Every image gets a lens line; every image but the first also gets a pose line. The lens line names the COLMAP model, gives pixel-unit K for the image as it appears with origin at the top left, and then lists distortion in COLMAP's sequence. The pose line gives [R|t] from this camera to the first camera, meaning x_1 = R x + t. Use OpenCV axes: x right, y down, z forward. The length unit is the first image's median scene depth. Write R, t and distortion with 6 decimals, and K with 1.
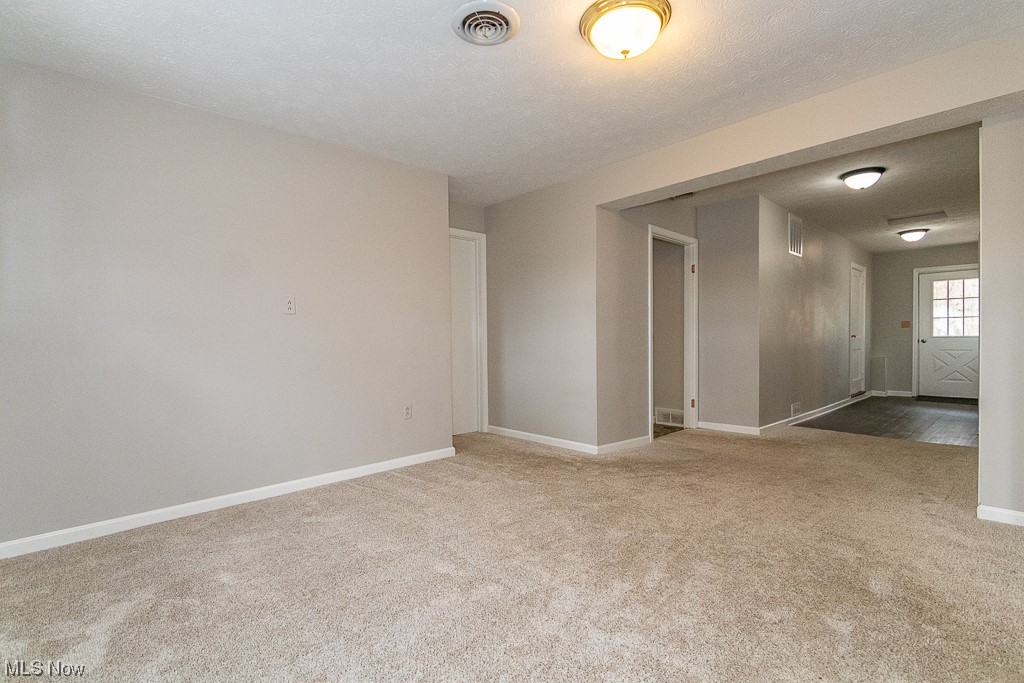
lens RADIAL K [[472.3, 0, 508.5], [0, 472.3, 346.5], [0, 0, 1]] dist [-0.001640, -0.000371]
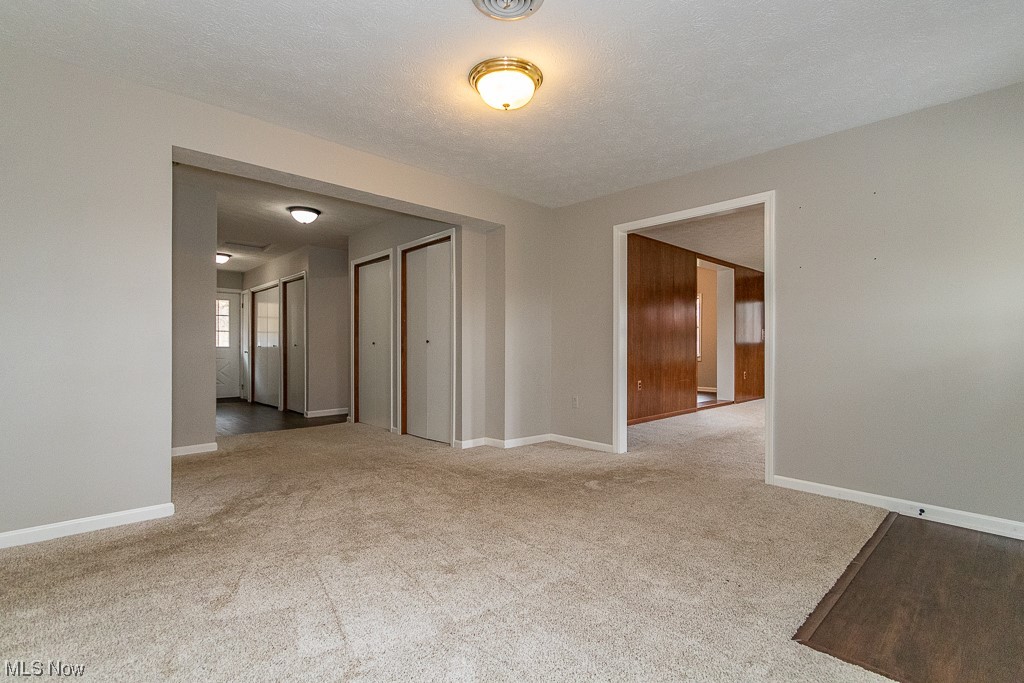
lens RADIAL K [[480.5, 0, 507.3], [0, 480.5, 329.6], [0, 0, 1]] dist [-0.000965, -0.000069]
pose [[0.007214, 0.046363, 0.998899, -0.245719], [0.017930, 0.998758, -0.046486, 0.003791], [-0.999813, 0.018245, 0.006374, 0.254903]]
